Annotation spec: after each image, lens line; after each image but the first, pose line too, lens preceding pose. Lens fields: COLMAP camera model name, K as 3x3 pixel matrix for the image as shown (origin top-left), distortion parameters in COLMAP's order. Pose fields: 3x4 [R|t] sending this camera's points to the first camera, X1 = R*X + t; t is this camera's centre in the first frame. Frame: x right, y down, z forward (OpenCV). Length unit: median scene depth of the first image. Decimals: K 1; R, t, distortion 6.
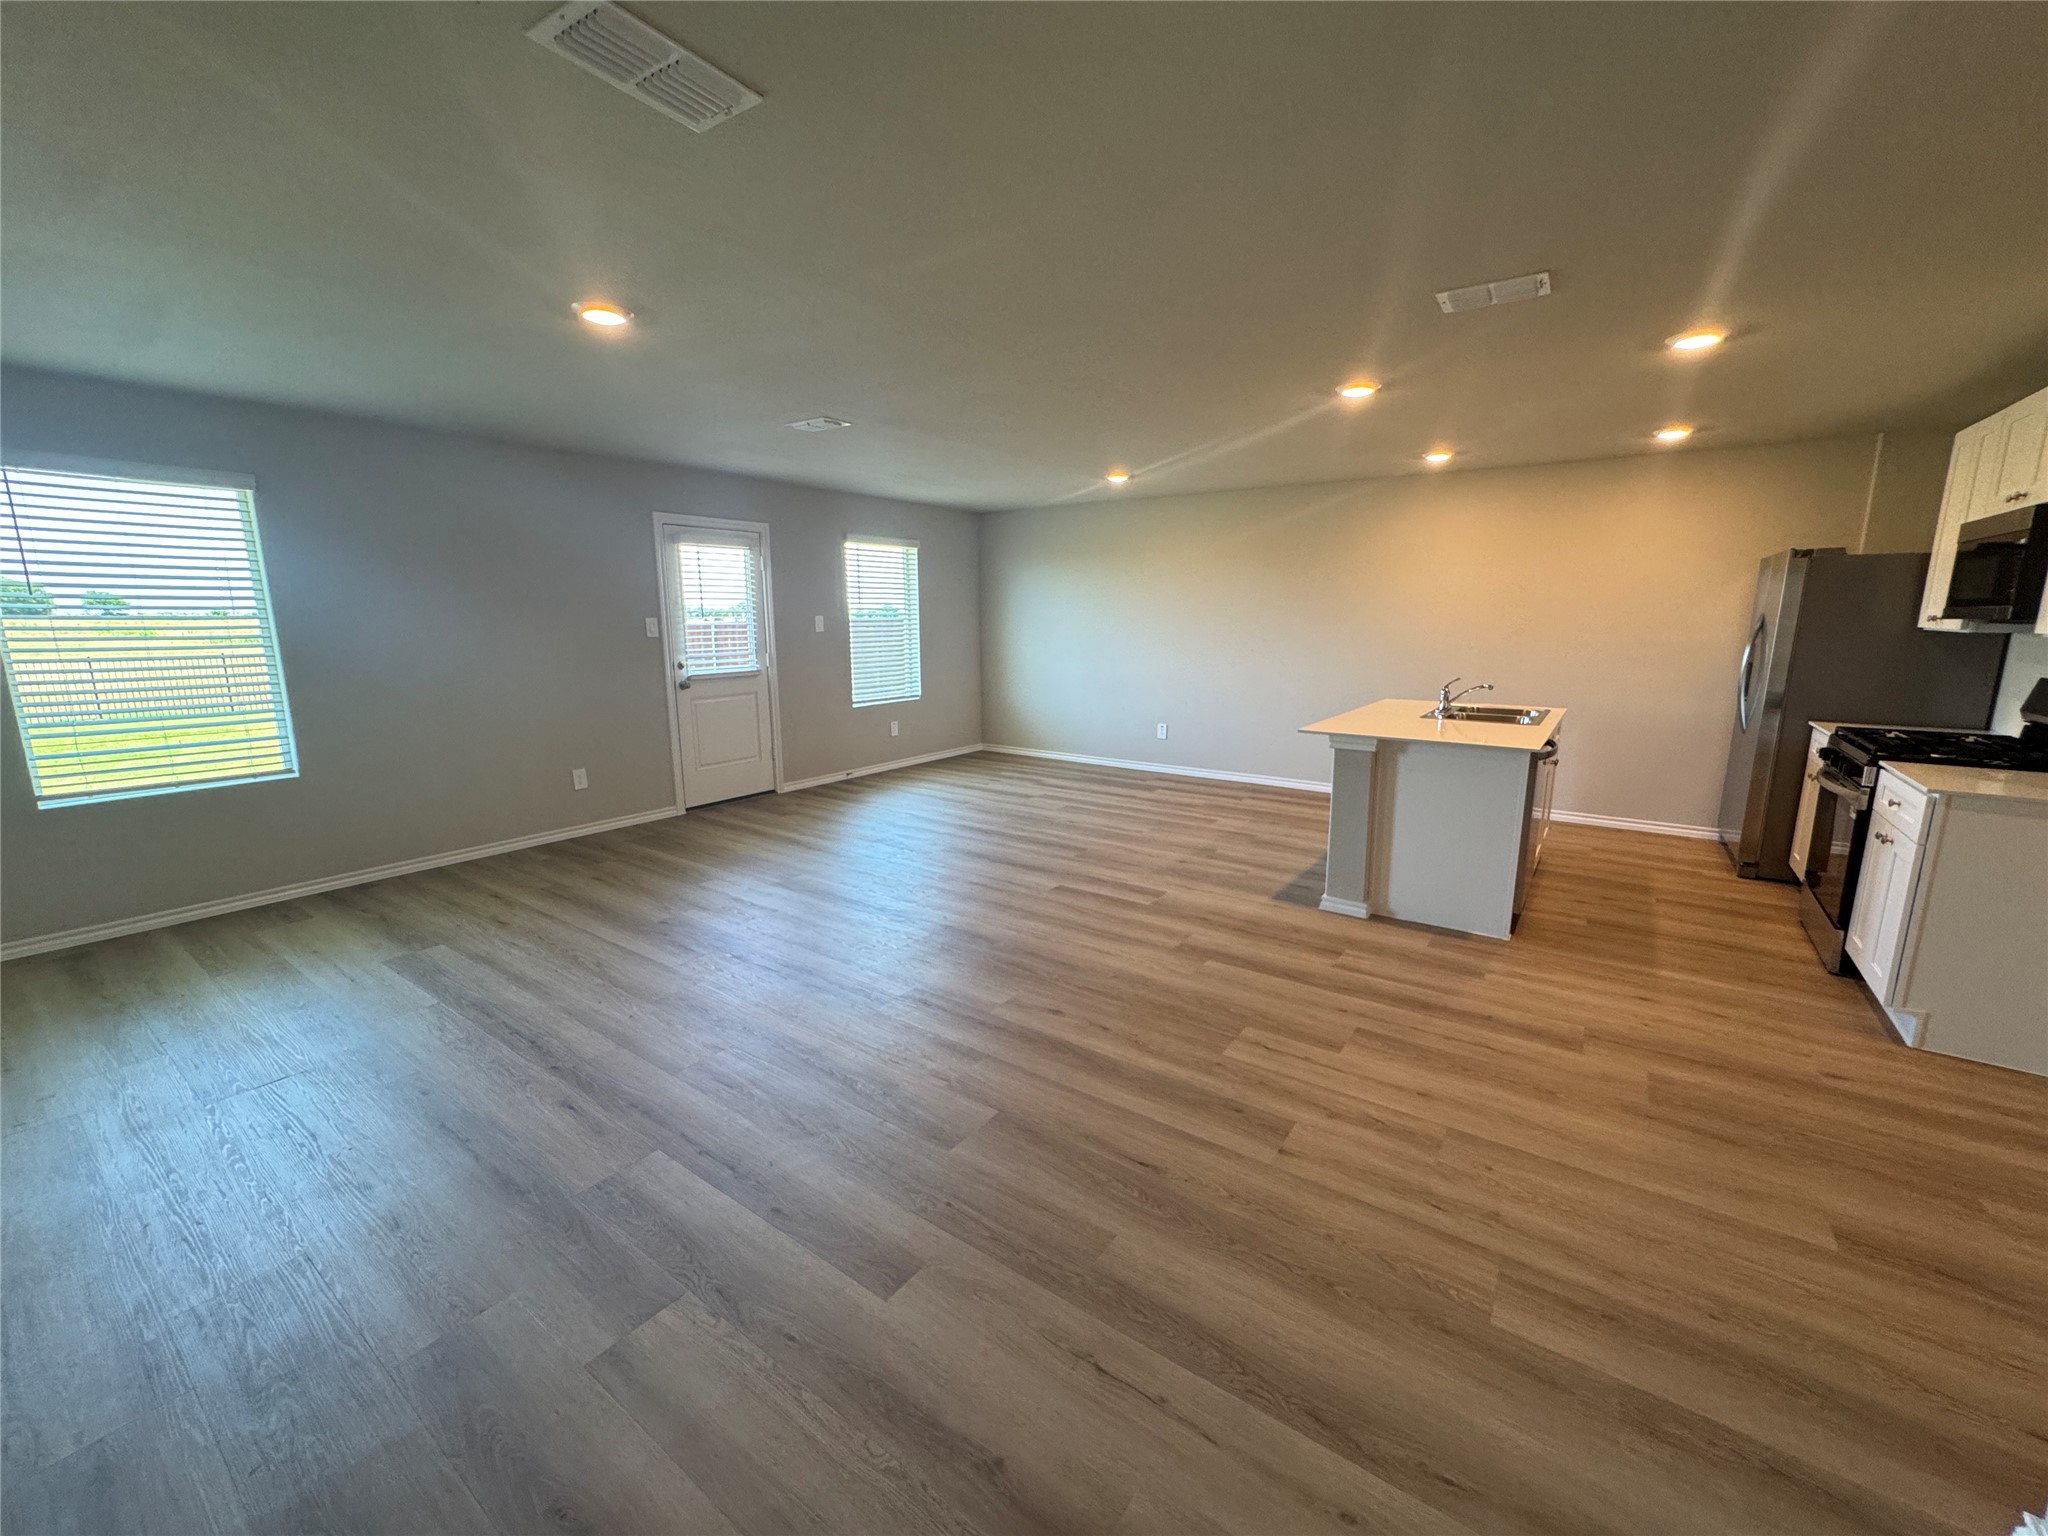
lens RADIAL K [[820.1, 0, 1023.0], [0, 820.1, 767.0], [0, 0, 1]] dist [-0.006502, 0.001889]
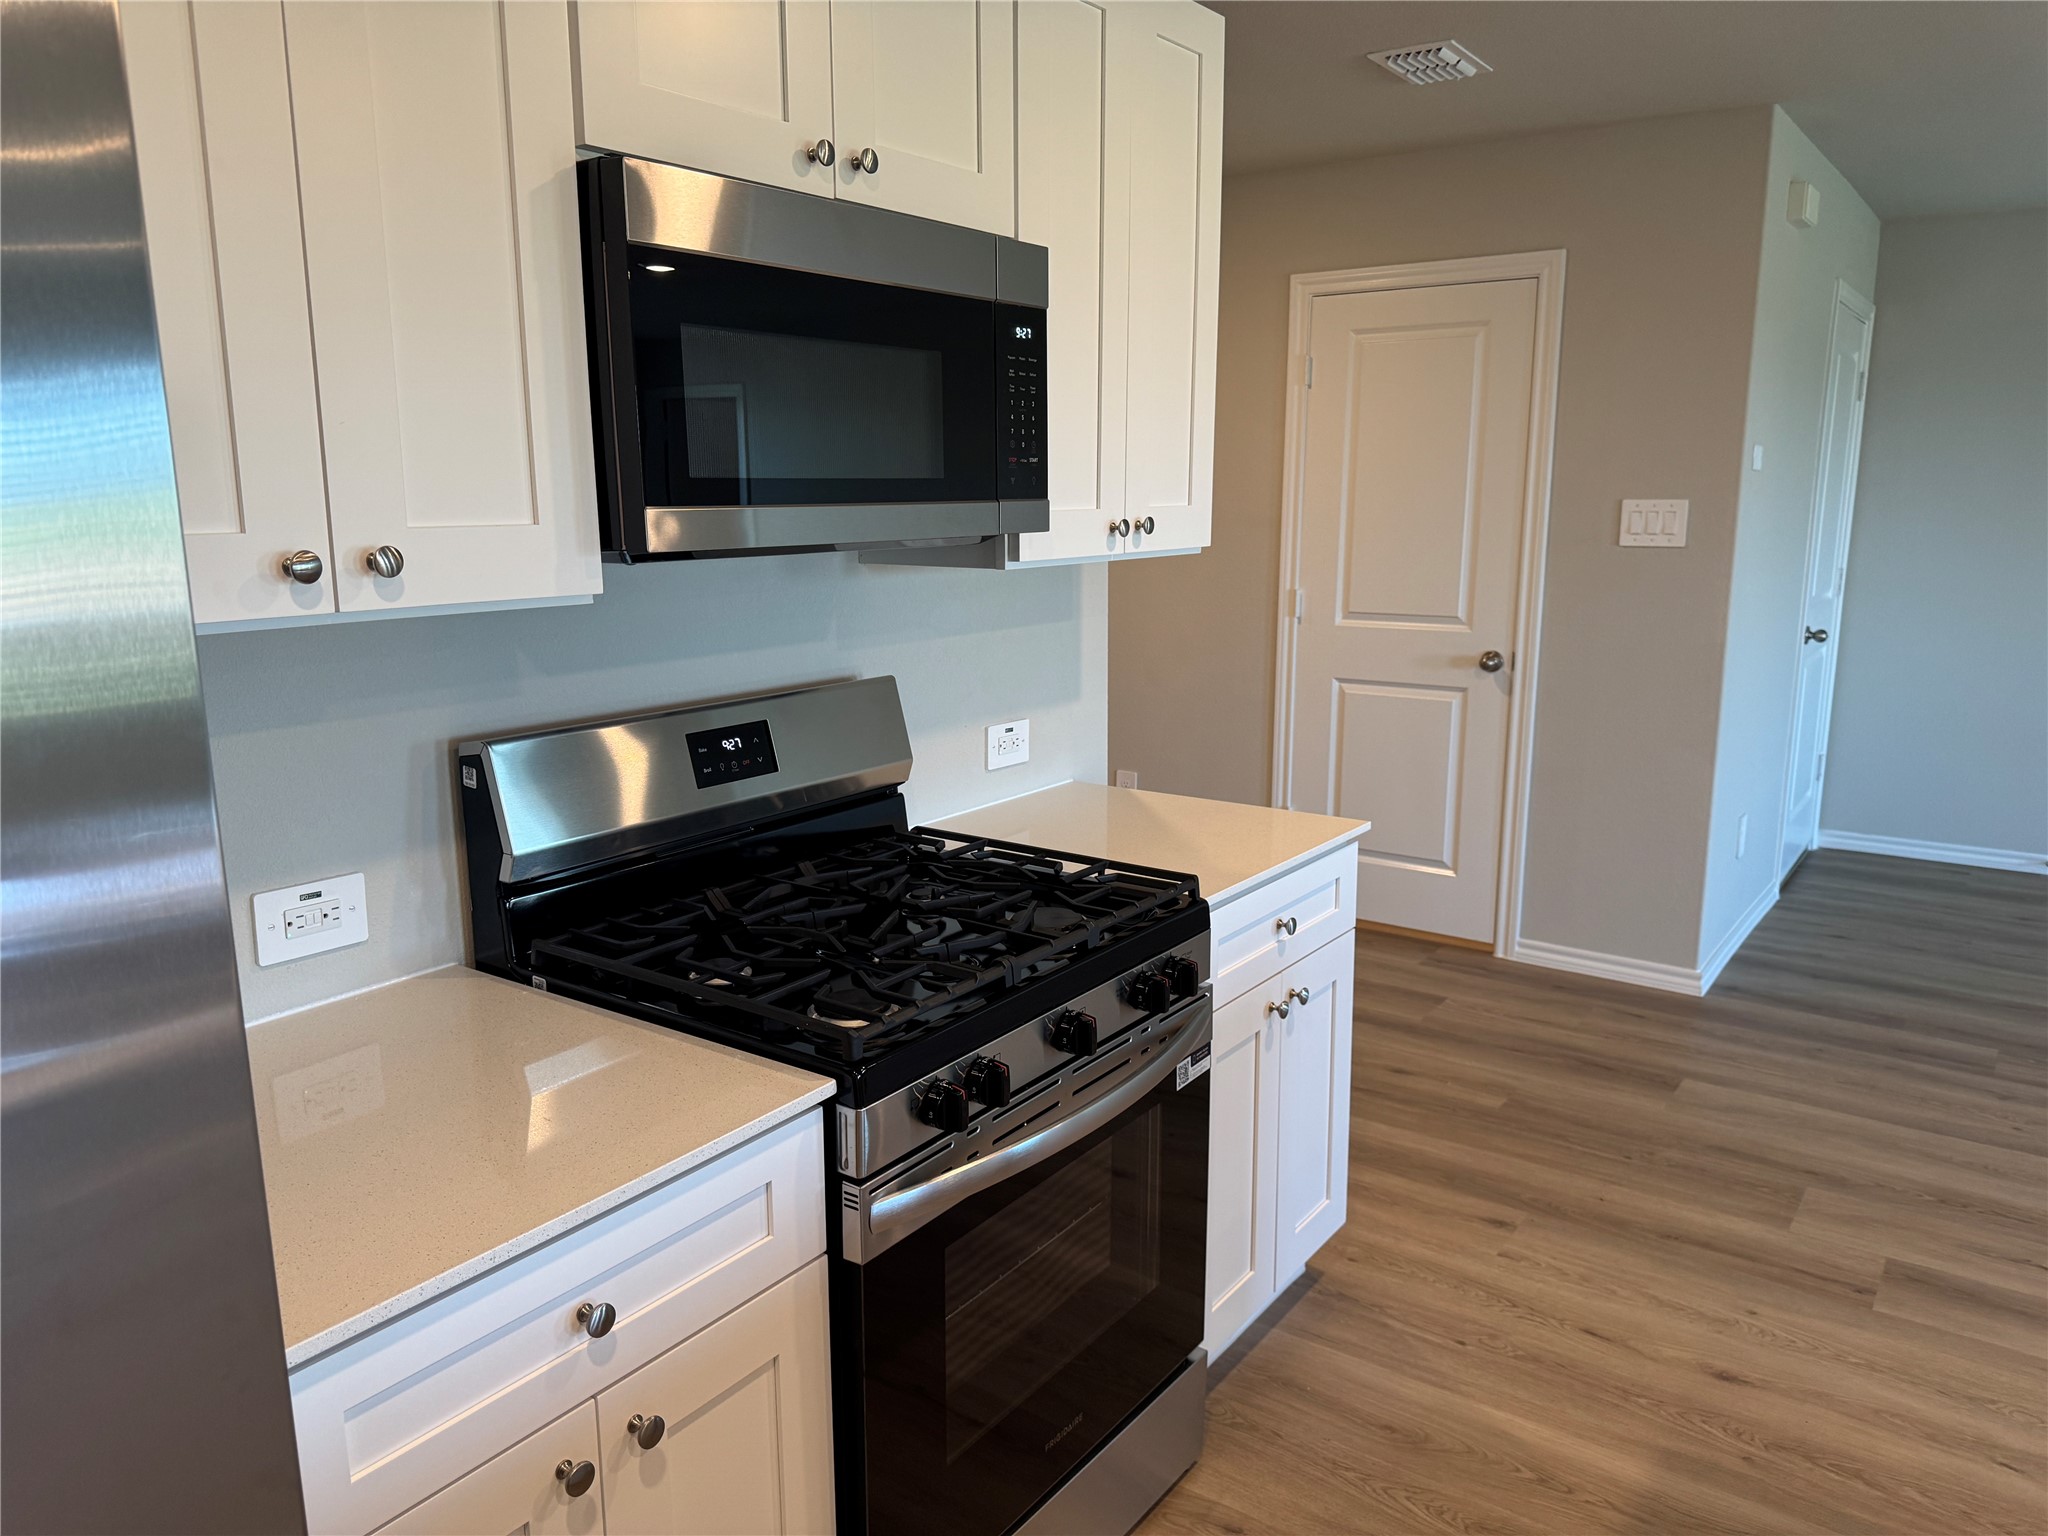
lens RADIAL K [[1460.7, 0, 1029.6], [0, 1460.7, 779.2], [0, 0, 1]] dist [0.012954, -0.010724]
pose [[-0.999988, 0.004715, -0.001099, 0.805121], [0.003943, 0.924802, 0.380429, -0.227119], [0.002810, 0.380420, -0.924809, 1.140479]]
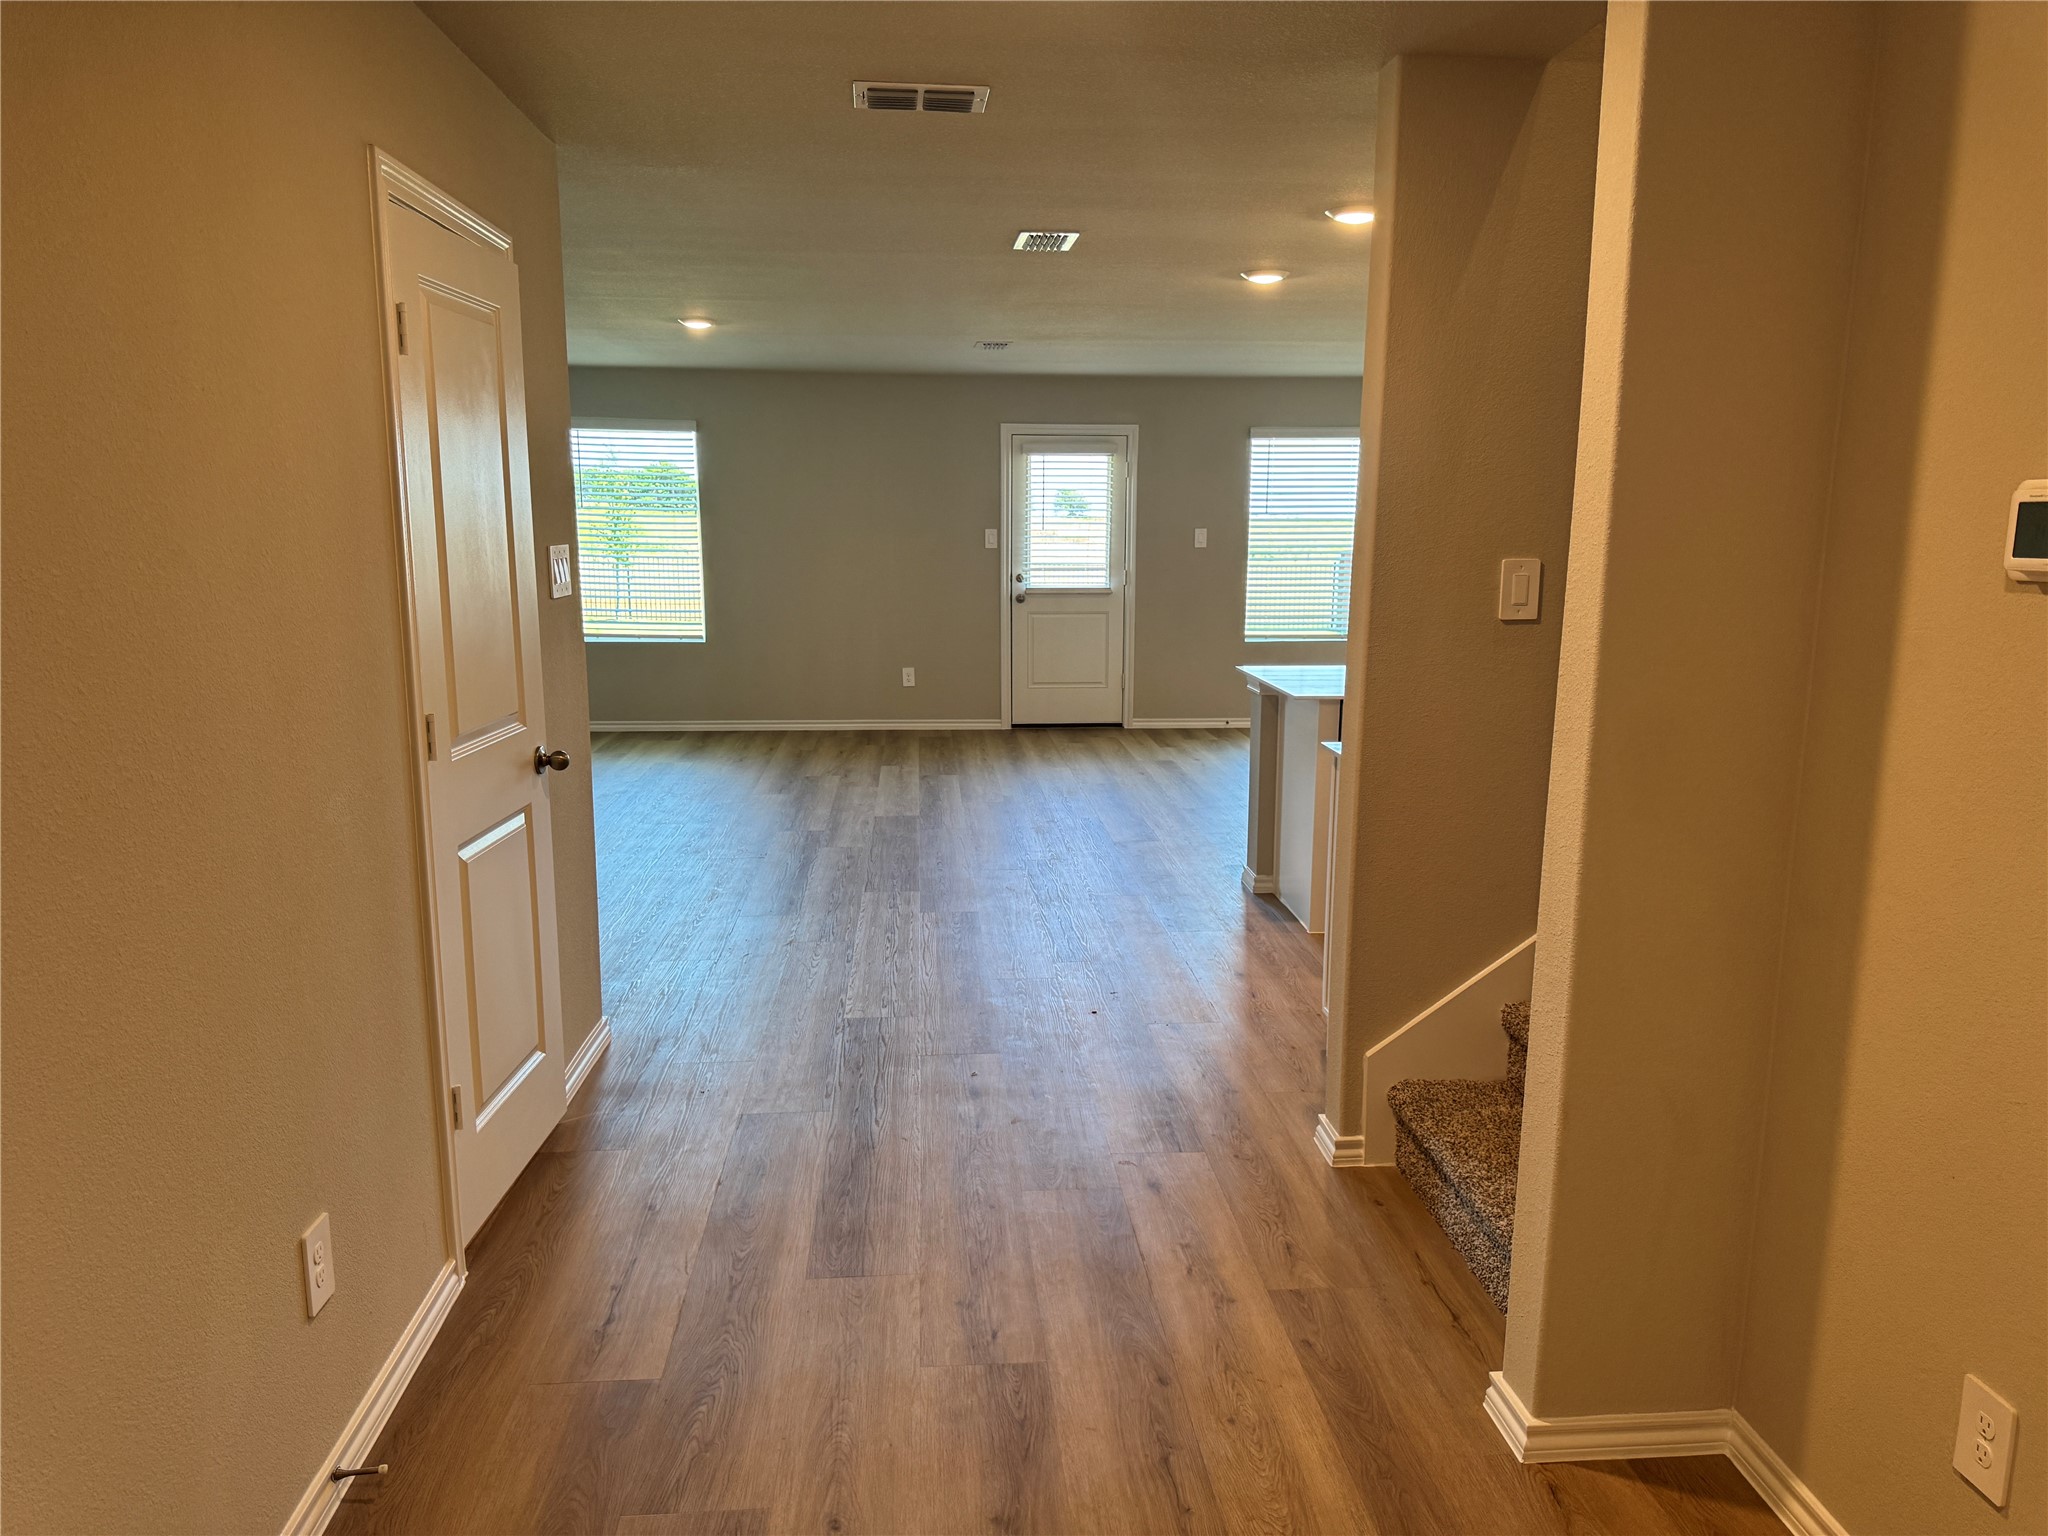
lens RADIAL K [[1460.7, 0, 1035.4], [0, 1460.7, 775.6], [0, 0, 1]] dist [0.012954, -0.010724]
pose [[0.646607, 0.139153, -0.750024, 1.260053], [-0.145810, 0.987638, 0.057533, 0.009009], [0.748758, 0.072159, 0.658904, -0.164028]]
